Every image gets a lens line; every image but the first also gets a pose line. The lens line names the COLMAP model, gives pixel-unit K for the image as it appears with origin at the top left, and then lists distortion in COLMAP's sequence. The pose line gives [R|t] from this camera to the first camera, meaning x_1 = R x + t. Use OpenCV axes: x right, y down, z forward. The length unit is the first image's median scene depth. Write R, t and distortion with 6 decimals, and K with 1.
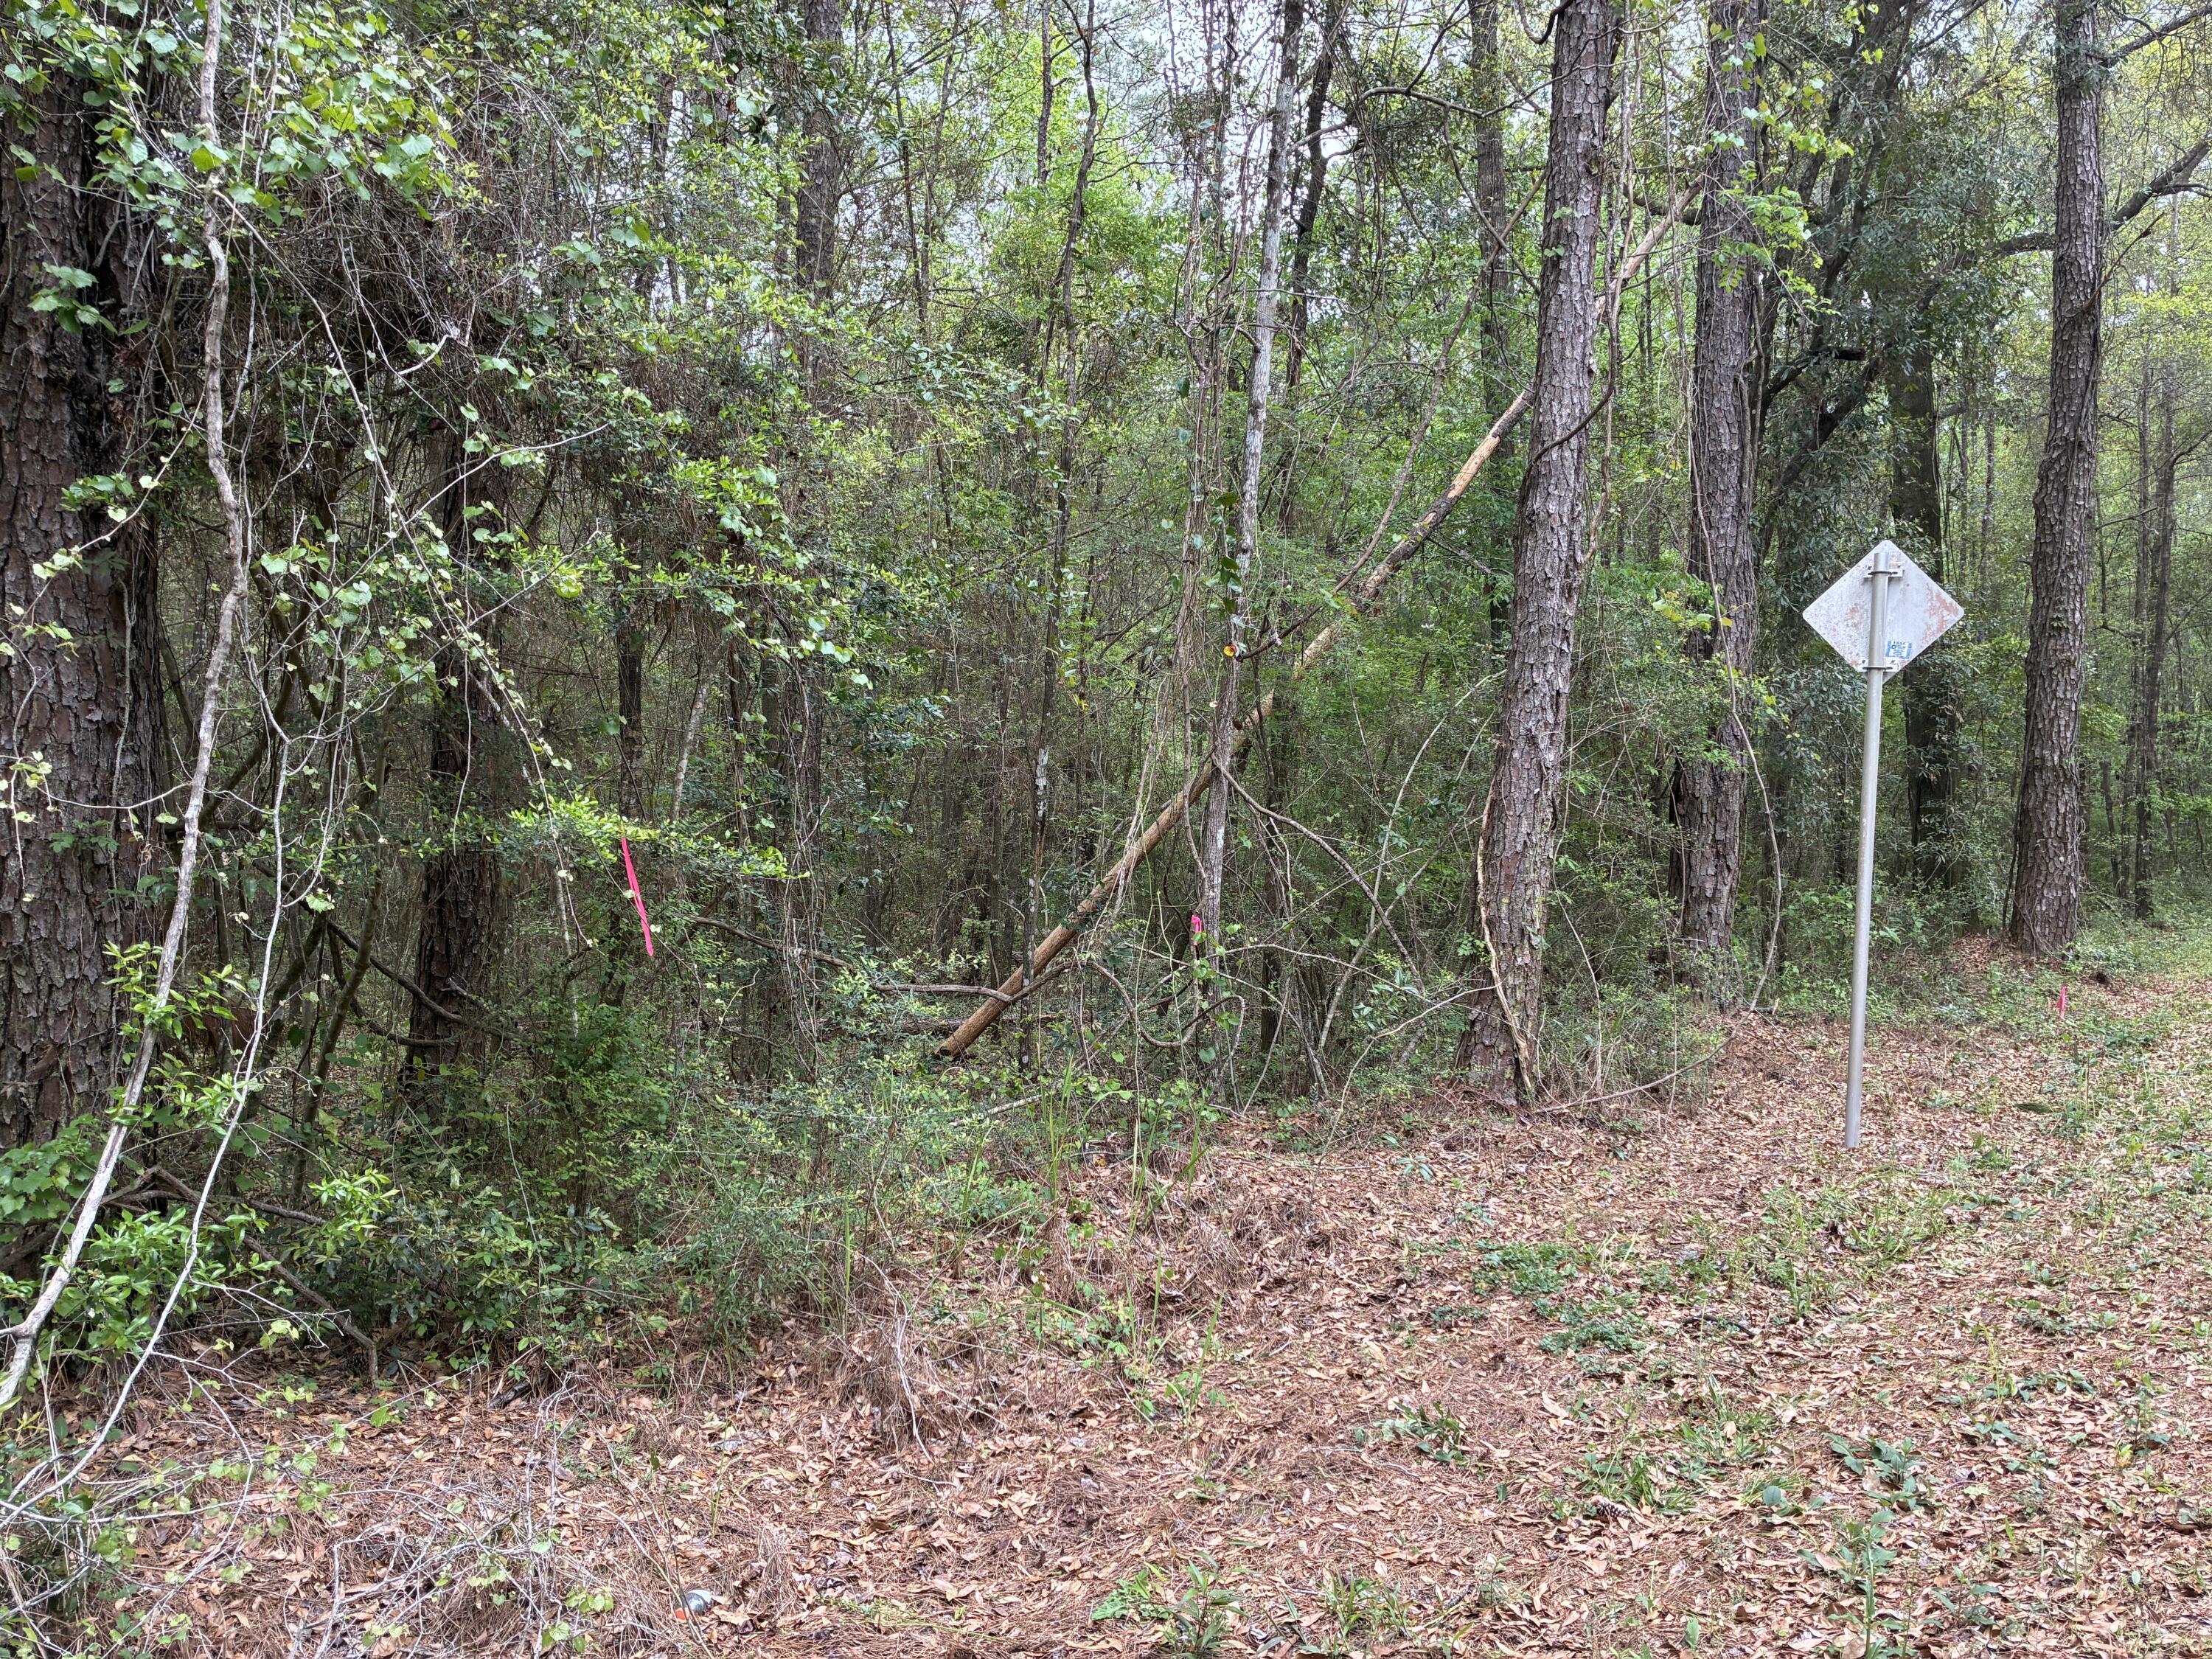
lens RADIAL K [[1658.5, 0, 1099.8], [0, 1658.5, 818.2], [0, 0, 1]] dist [0.054085, -0.061885]
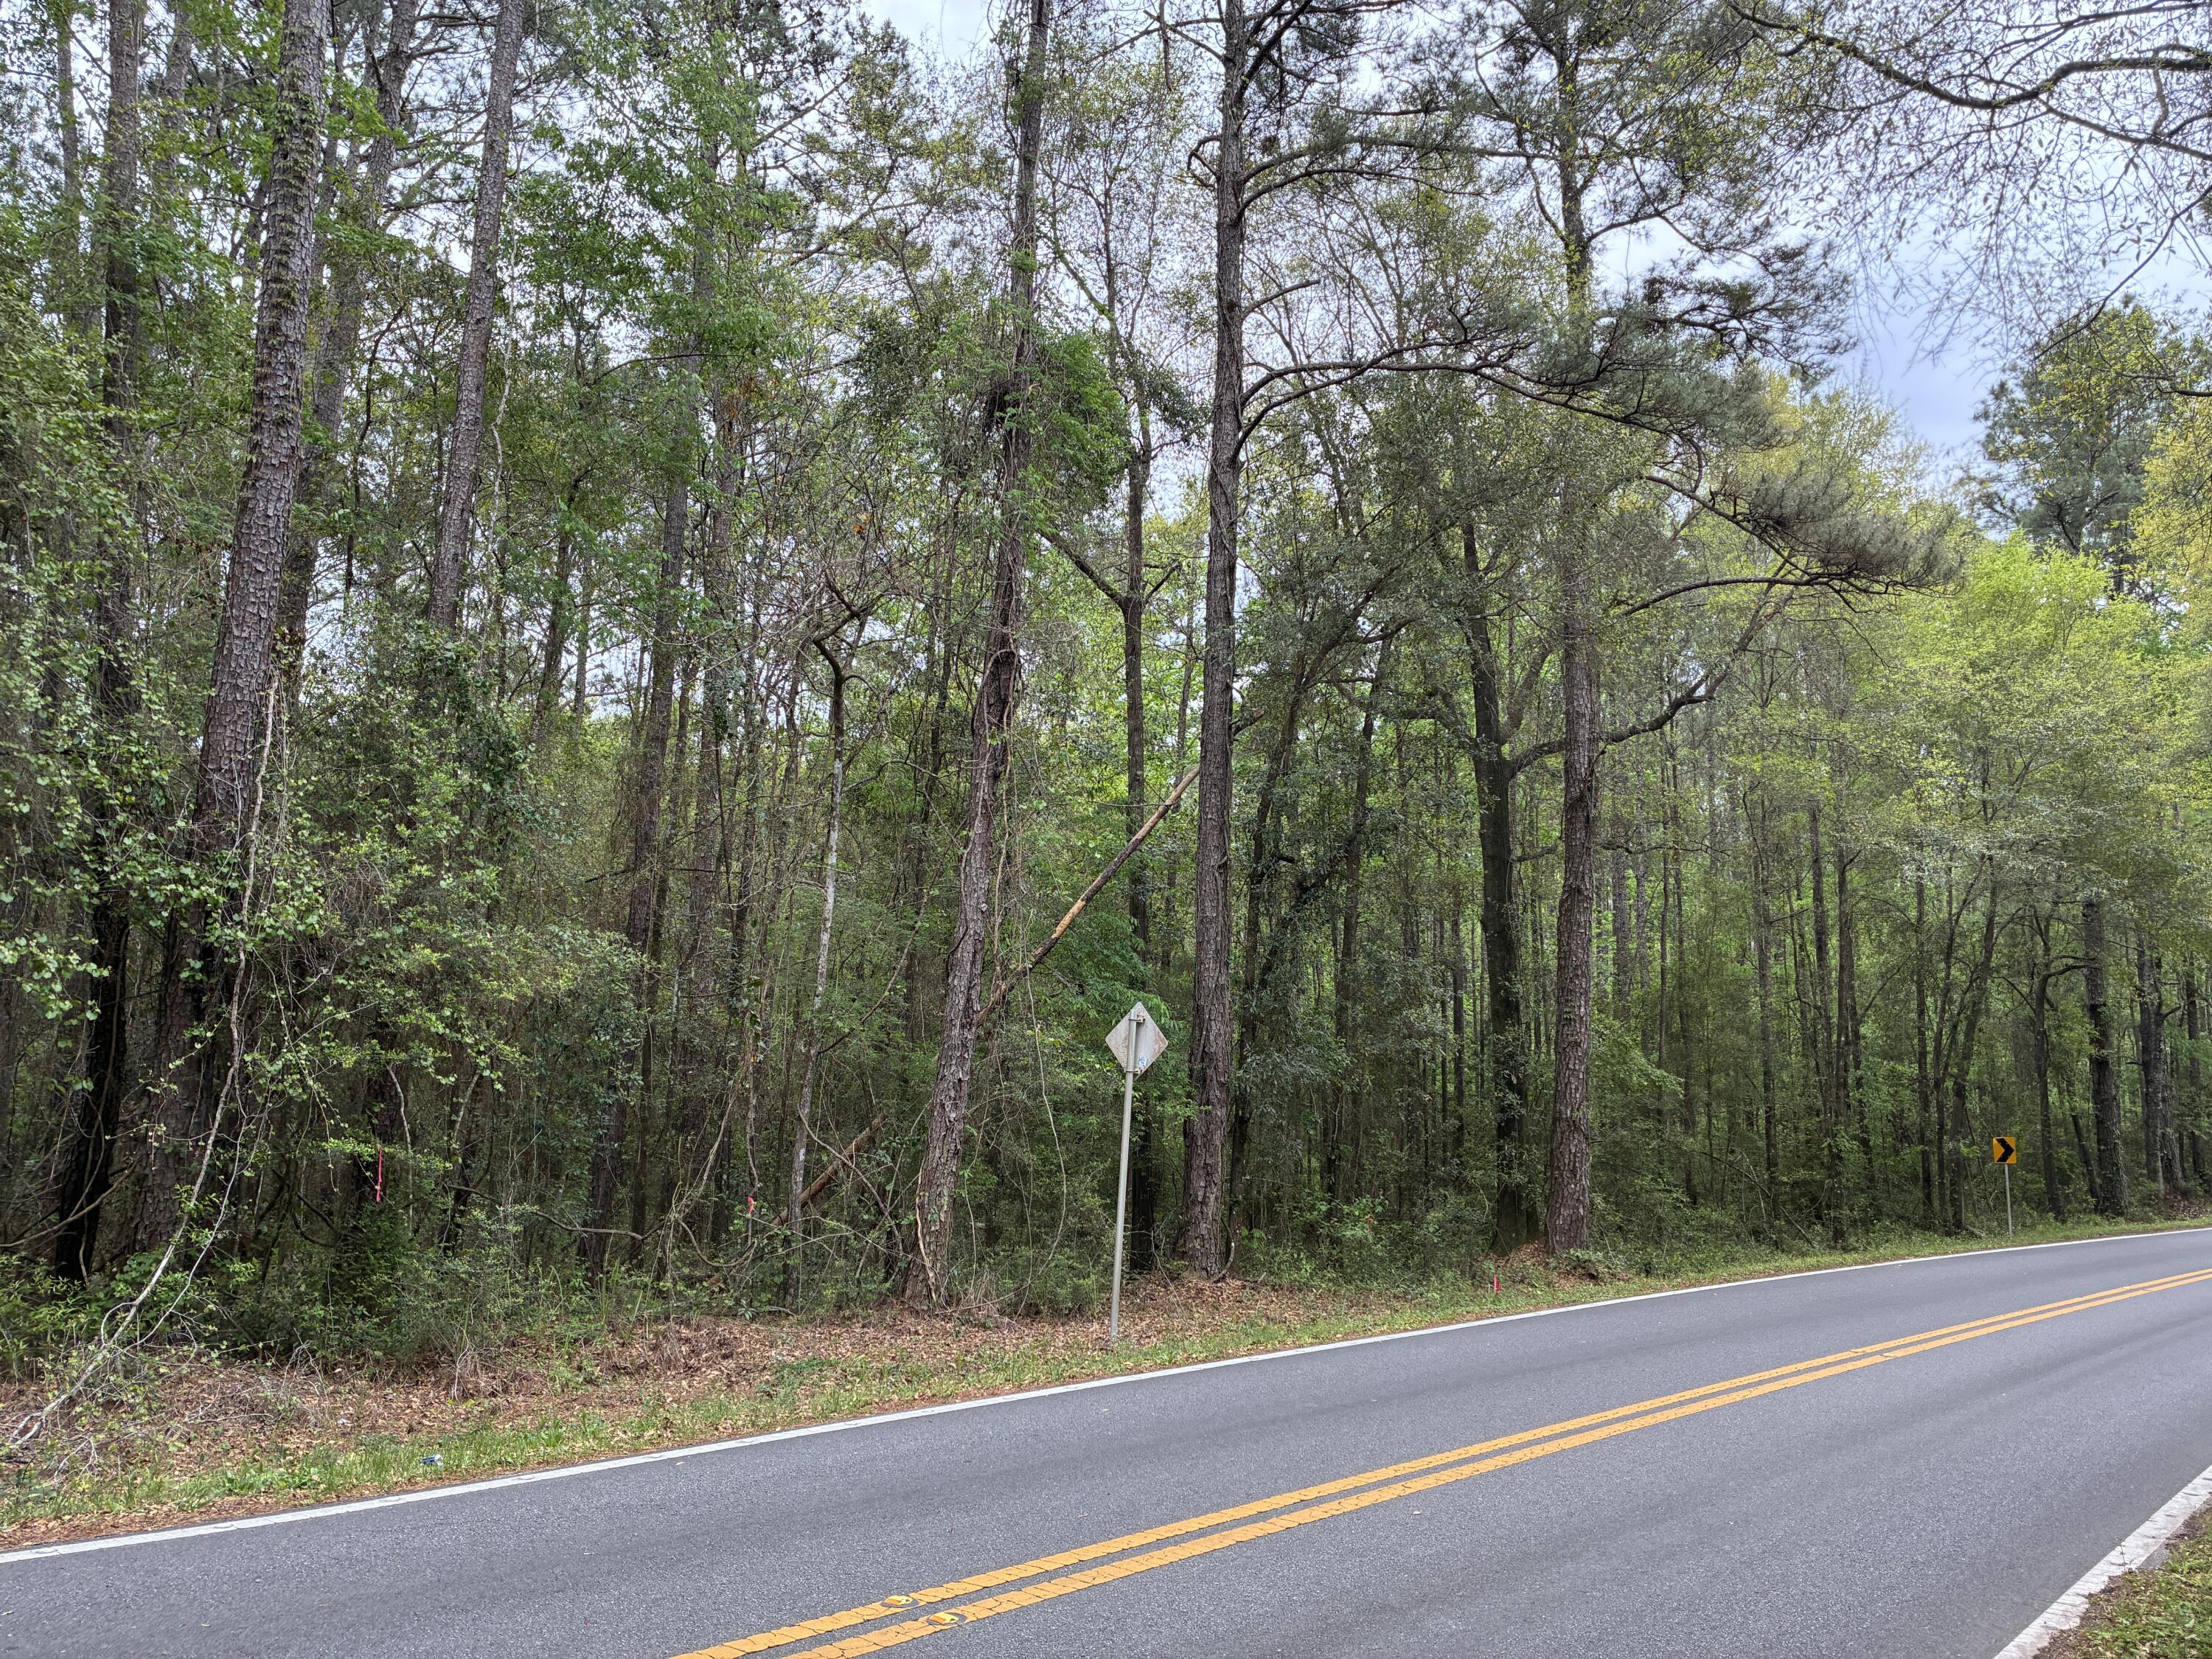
lens RADIAL K [[1658.5, 0, 1106.8], [0, 1658.5, 800.3], [0, 0, 1]] dist [0.054085, -0.061885]
pose [[0.996703, 0.013836, -0.079951, 1.139937], [-0.028683, 0.981815, -0.187662, -0.075414], [0.075901, 0.189336, 0.978974, -1.709275]]
